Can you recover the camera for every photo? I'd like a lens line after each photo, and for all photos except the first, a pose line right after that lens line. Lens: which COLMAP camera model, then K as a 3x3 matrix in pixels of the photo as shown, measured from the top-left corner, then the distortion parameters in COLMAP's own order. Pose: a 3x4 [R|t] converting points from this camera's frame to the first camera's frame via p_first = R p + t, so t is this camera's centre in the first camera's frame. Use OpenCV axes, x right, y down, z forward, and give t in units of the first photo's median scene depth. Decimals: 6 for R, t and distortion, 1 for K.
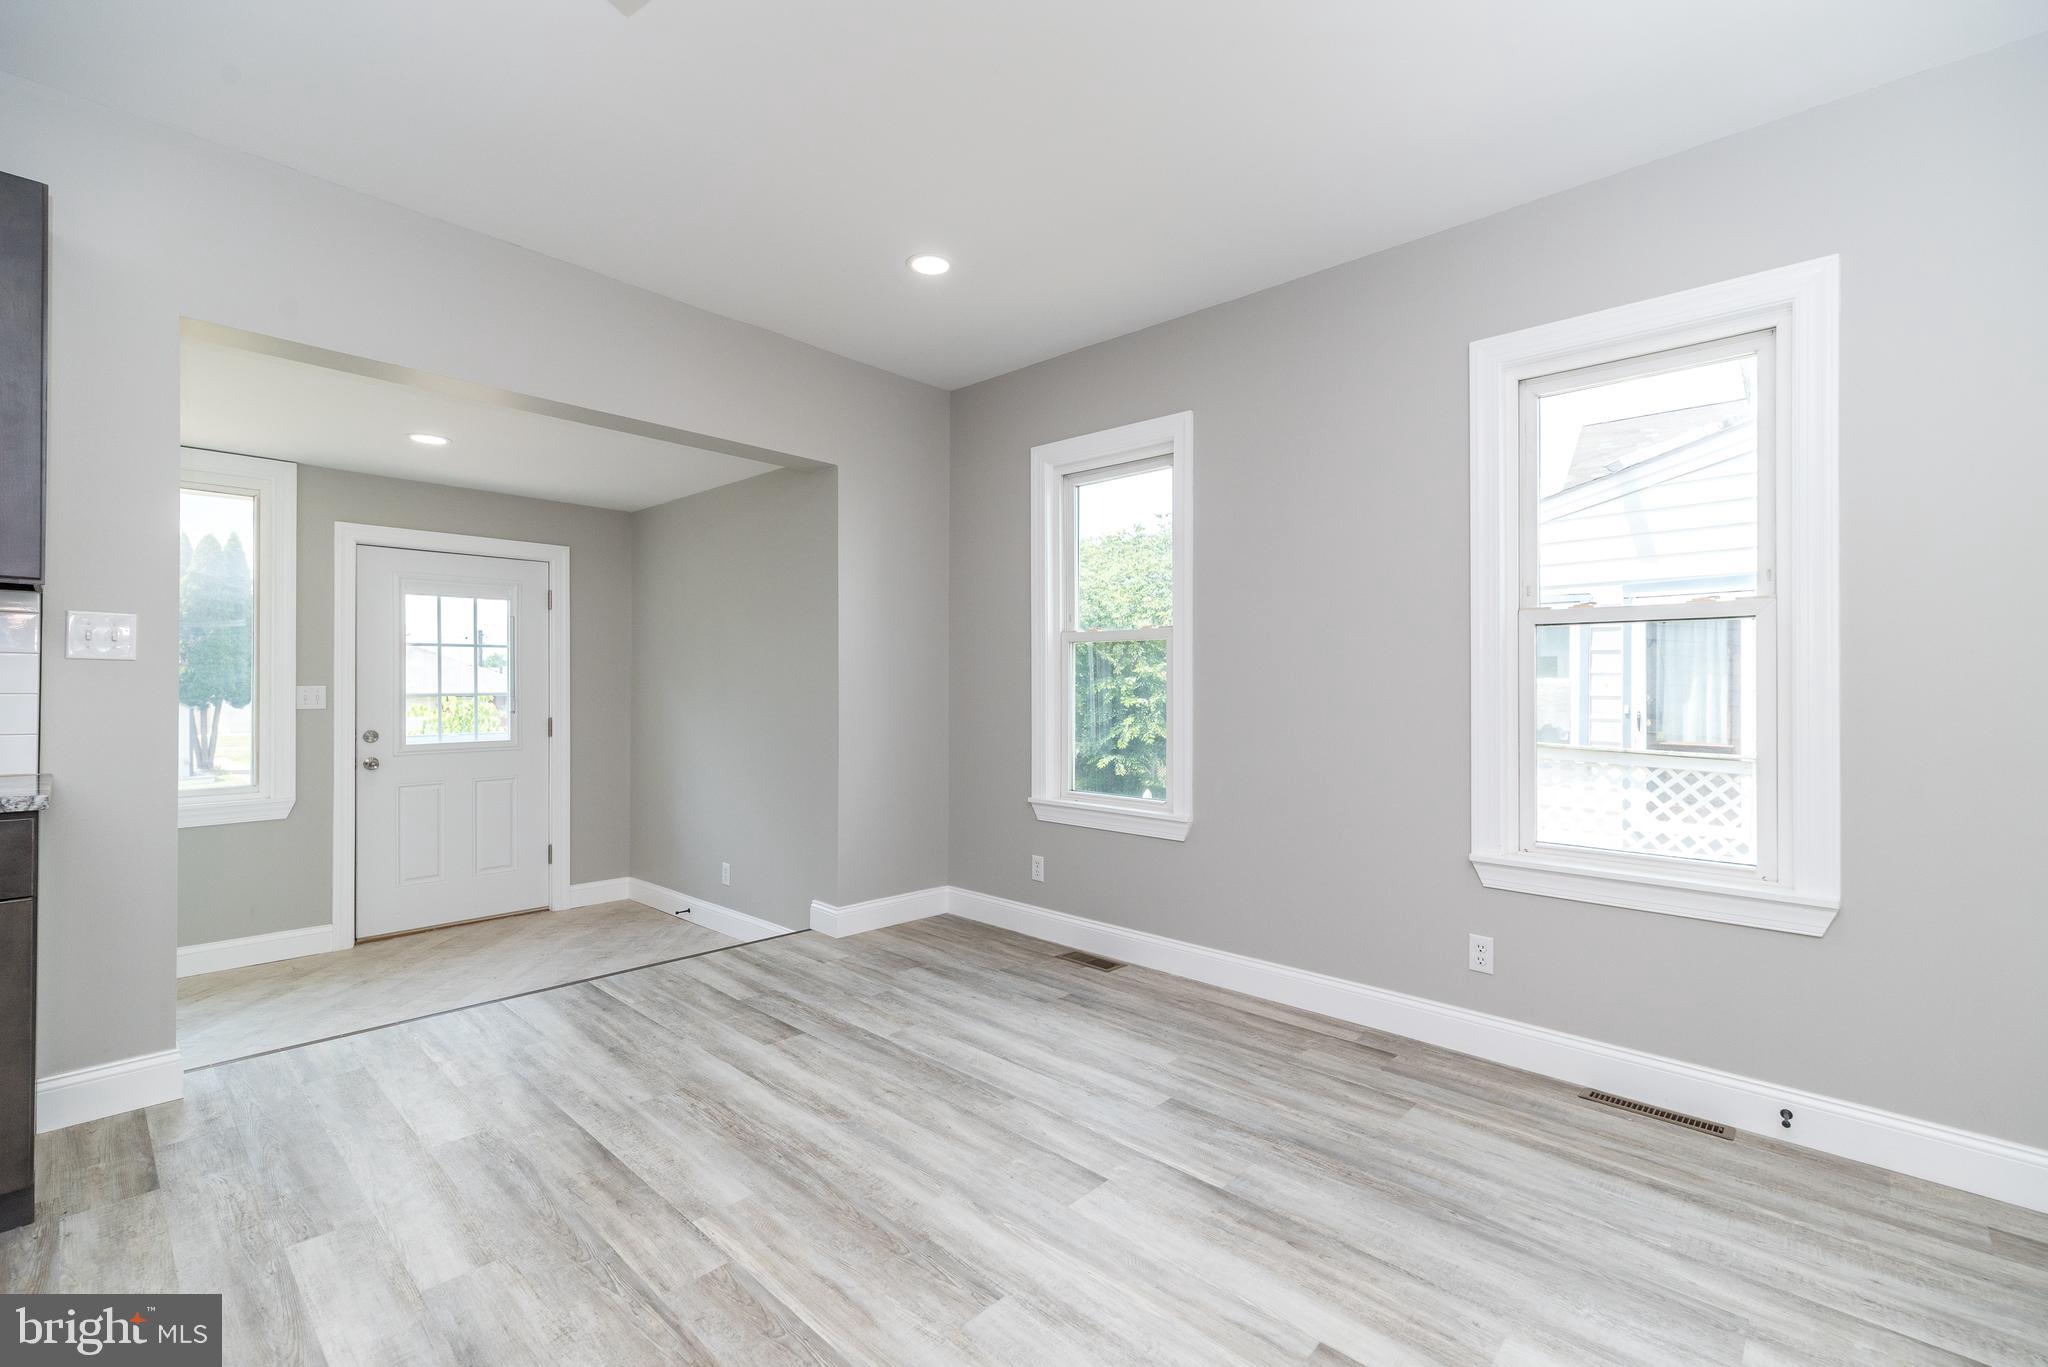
lens RADIAL K [[897.7, 0, 1014.9], [0, 897.7, 673.5], [0, 0, 1]] dist [0.007737, -0.000400]
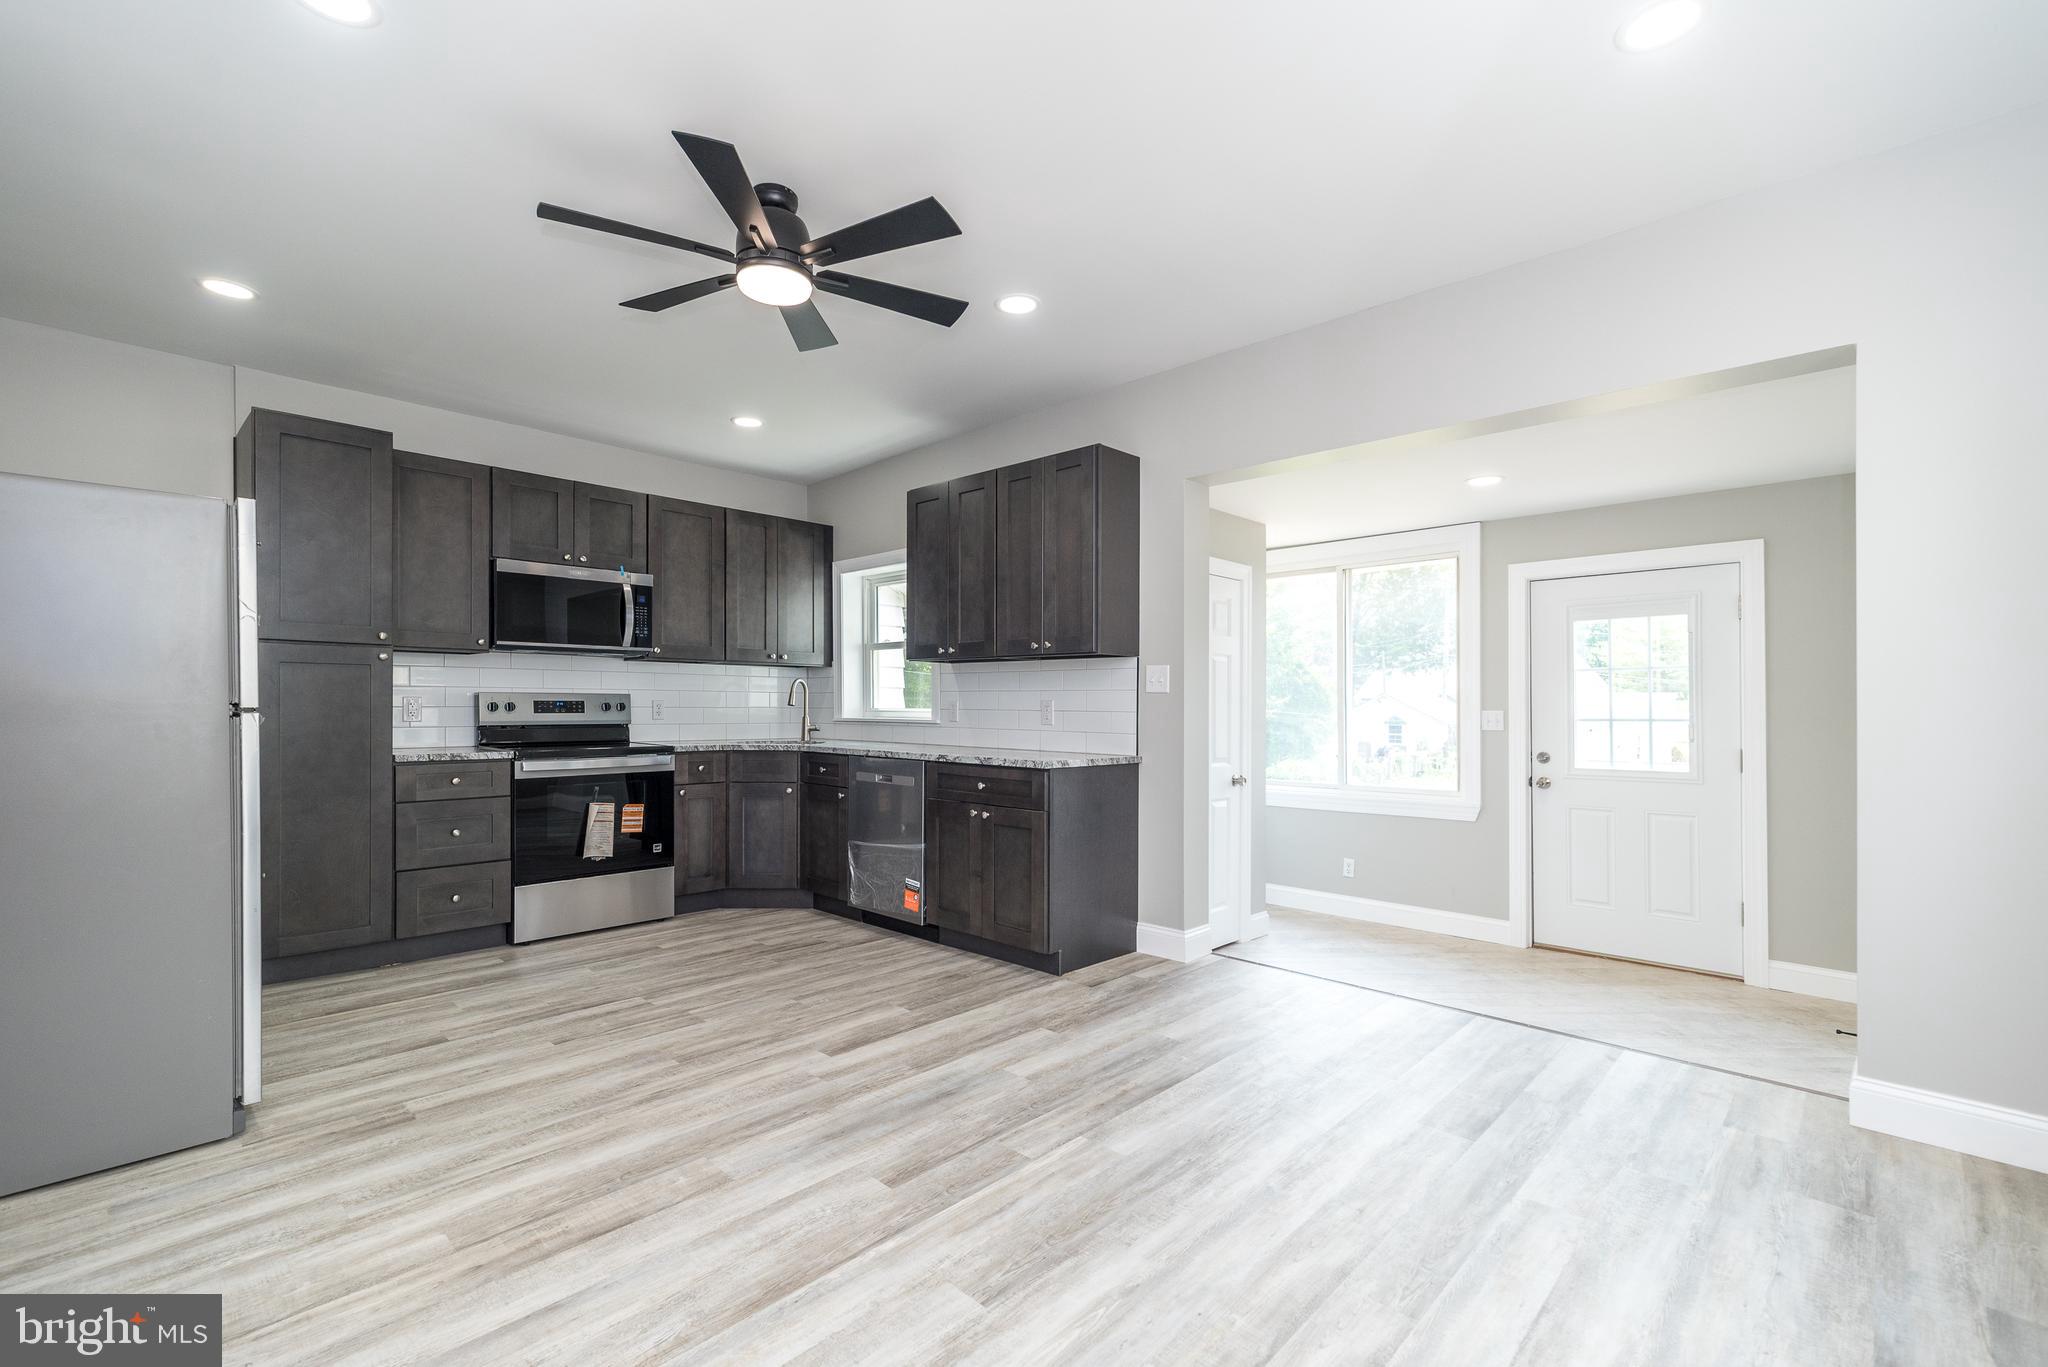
lens RADIAL K [[897.7, 0, 1018.3], [0, 897.7, 700.7], [0, 0, 1]] dist [0.007737, -0.000400]
pose [[-0.016887, -0.011791, -0.999788, 0.426062], [0.007844, 0.999898, -0.011925, 0.011410], [0.999827, -0.008044, -0.016793, 0.451214]]
